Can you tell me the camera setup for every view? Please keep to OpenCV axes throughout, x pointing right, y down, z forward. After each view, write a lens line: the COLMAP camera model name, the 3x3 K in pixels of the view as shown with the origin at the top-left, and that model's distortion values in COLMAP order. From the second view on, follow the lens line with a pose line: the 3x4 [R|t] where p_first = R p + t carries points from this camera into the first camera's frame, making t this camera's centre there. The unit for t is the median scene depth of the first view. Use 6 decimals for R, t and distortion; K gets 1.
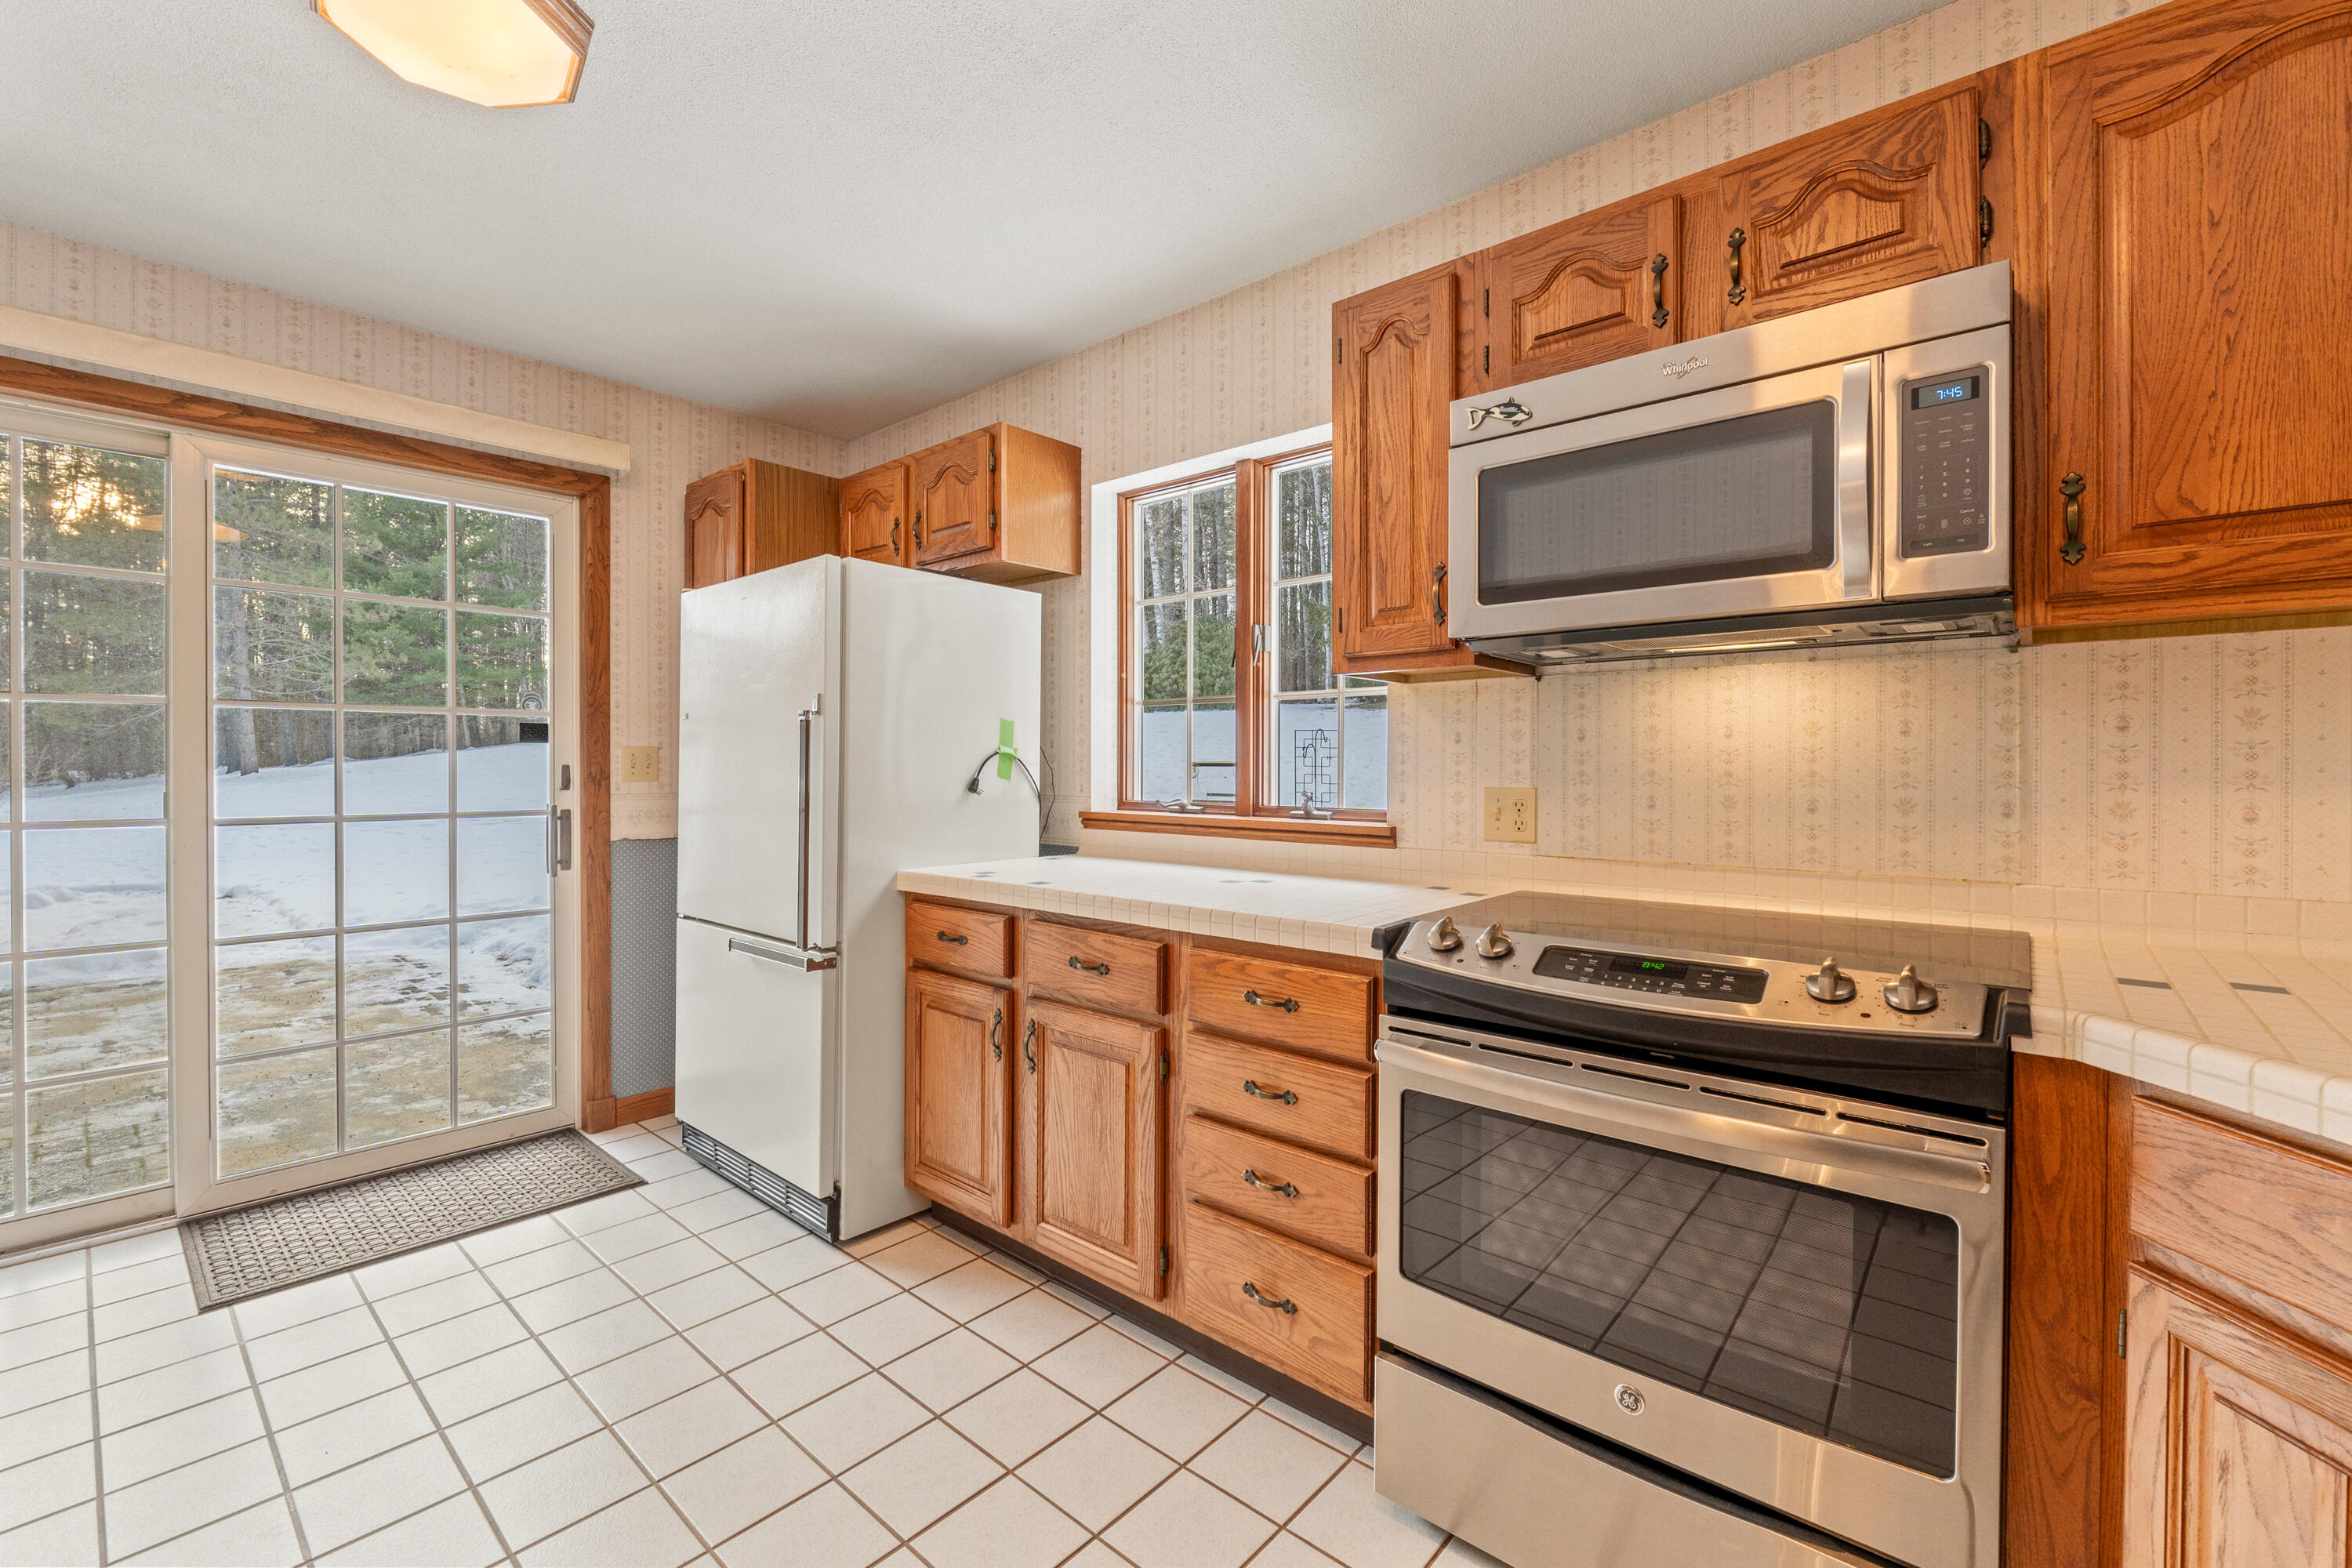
lens RADIAL K [[988.8, 0, 1171.4], [0, 988.8, 774.8], [0, 0, 1]] dist [-0.007801, -0.000868]
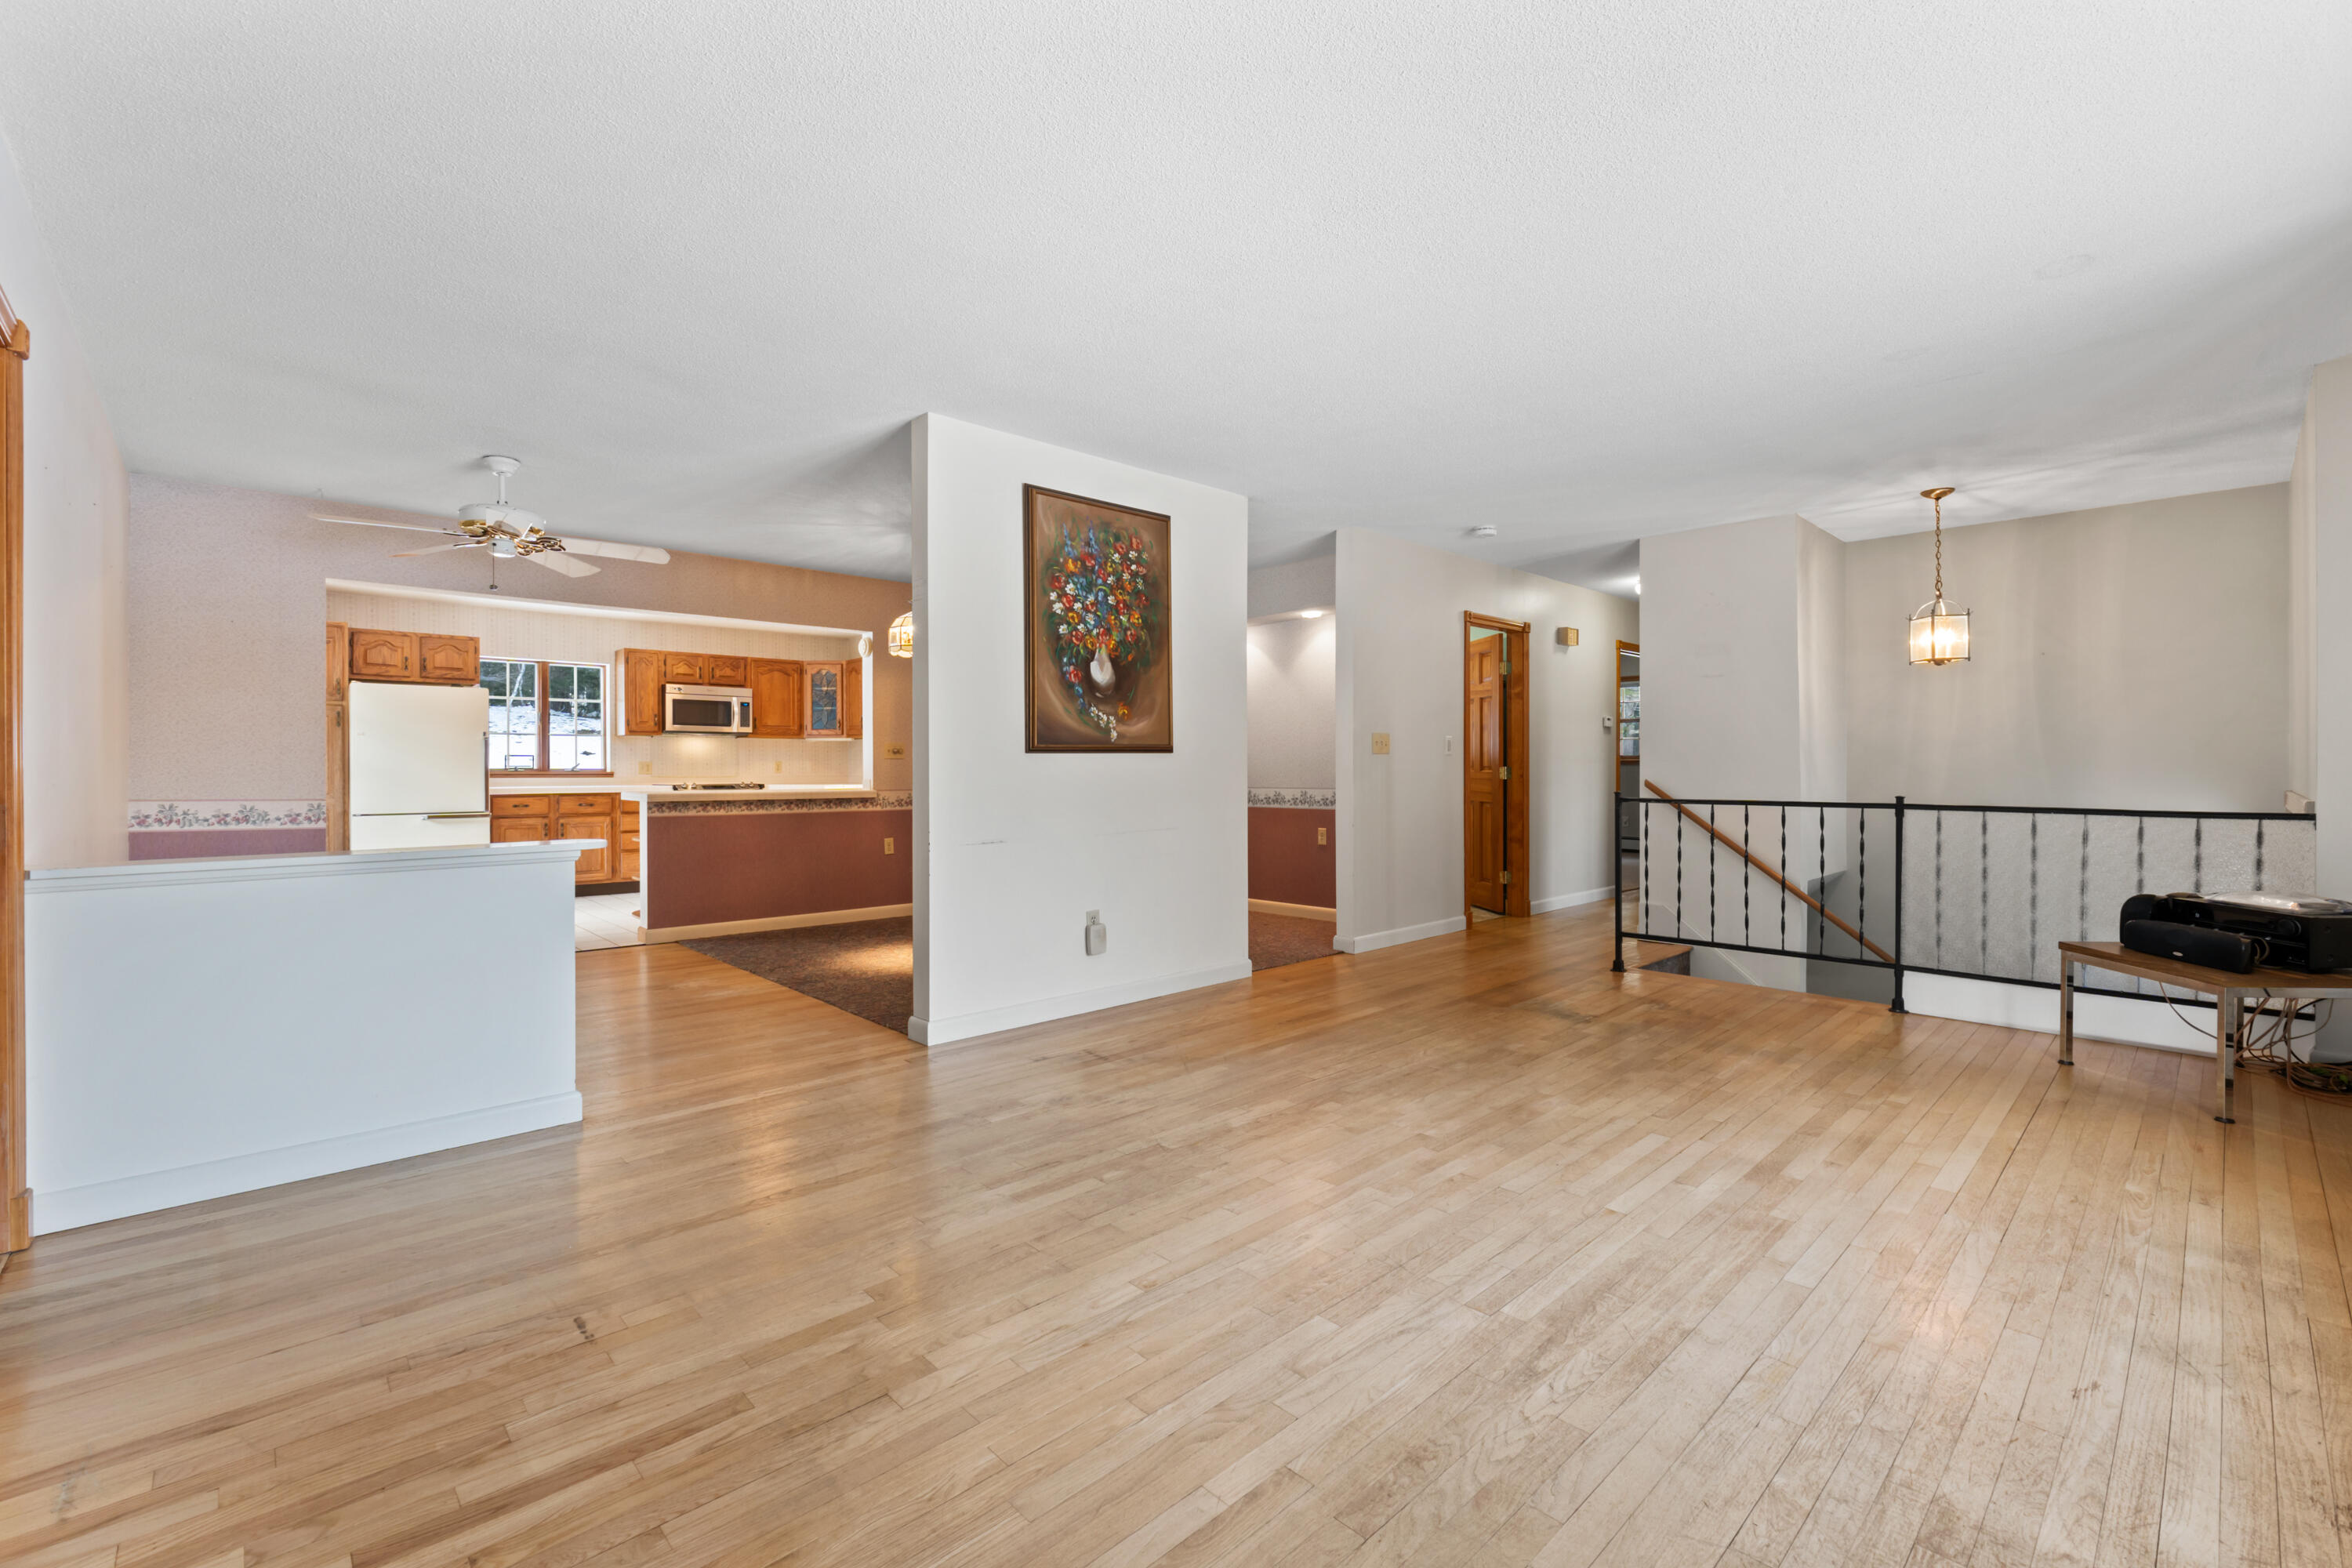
lens RADIAL K [[988.8, 0, 1167.7], [0, 988.8, 769.1], [0, 0, 1]] dist [-0.007801, -0.000868]
pose [[0.094064, -0.006136, 0.995547, -3.906764], [0.008568, 0.999949, 0.005353, 0.046278], [-0.995529, 0.008026, 0.094112, -1.759337]]
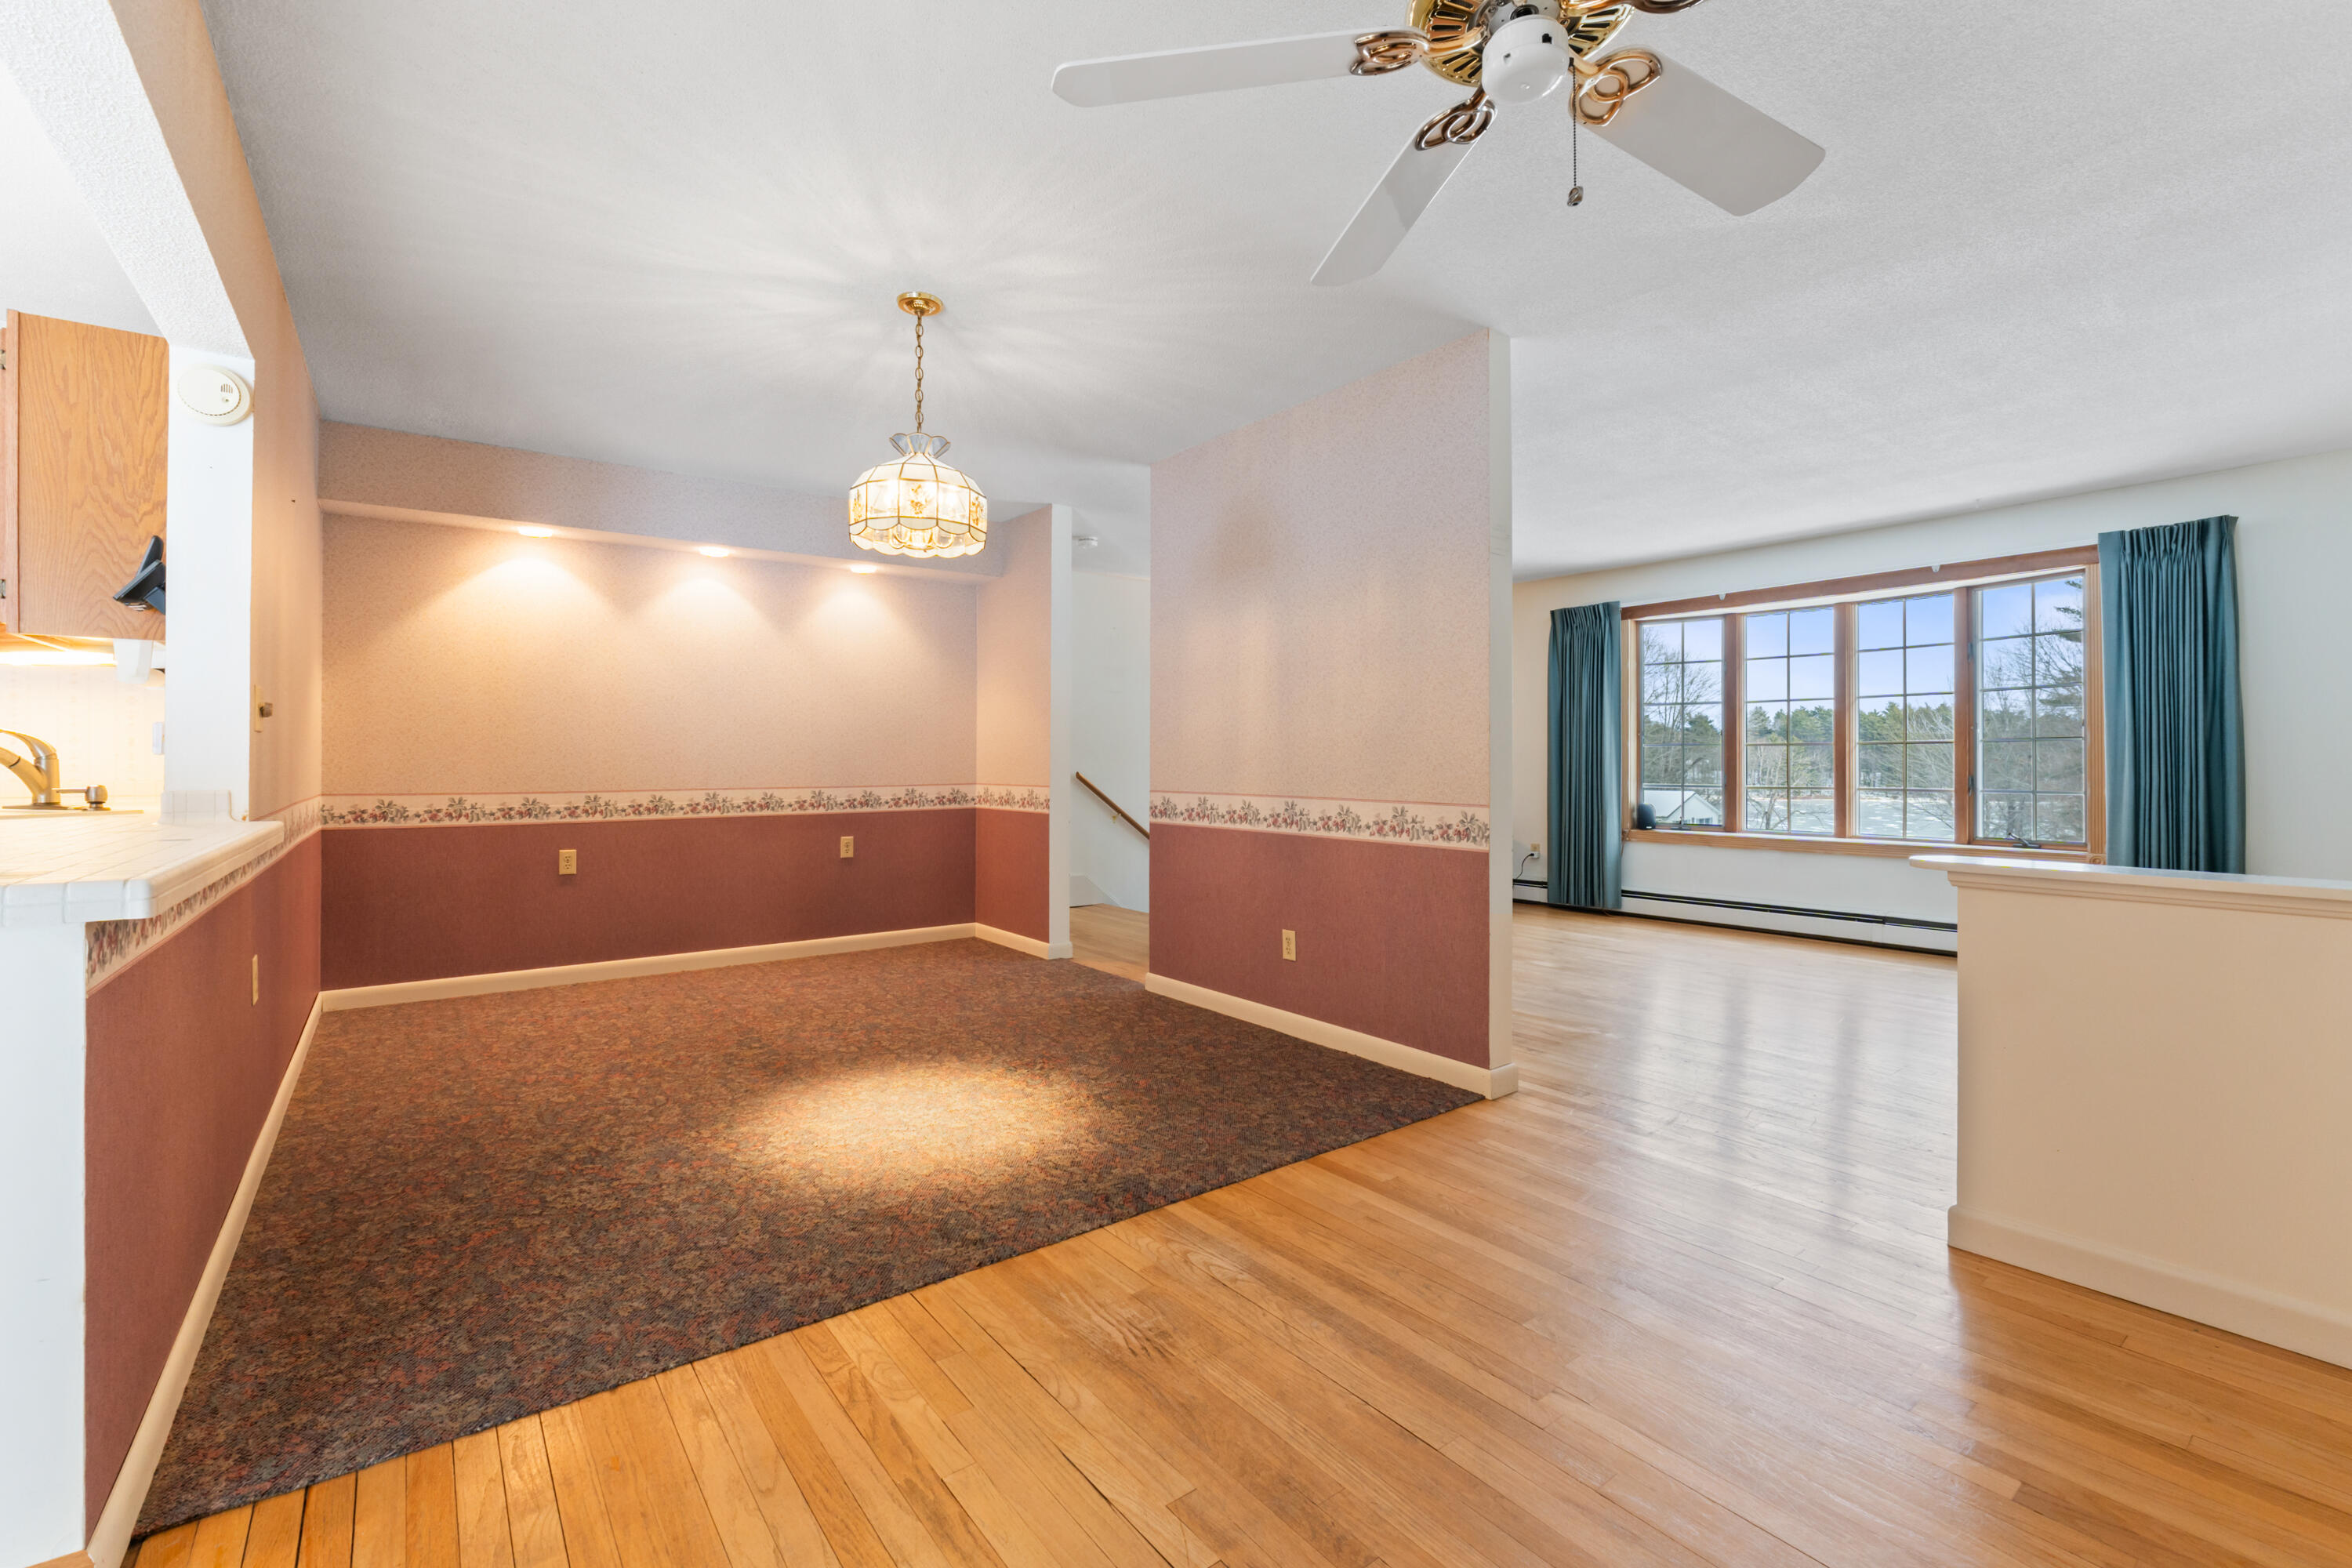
lens RADIAL K [[988.8, 0, 1156.2], [0, 988.8, 758.8], [0, 0, 1]] dist [-0.007801, -0.000868]
pose [[-0.978690, -0.004598, 0.205294, -1.841504], [-0.004171, 0.999988, 0.002513, 0.048034], [-0.205303, 0.001603, -0.978697, 0.533388]]
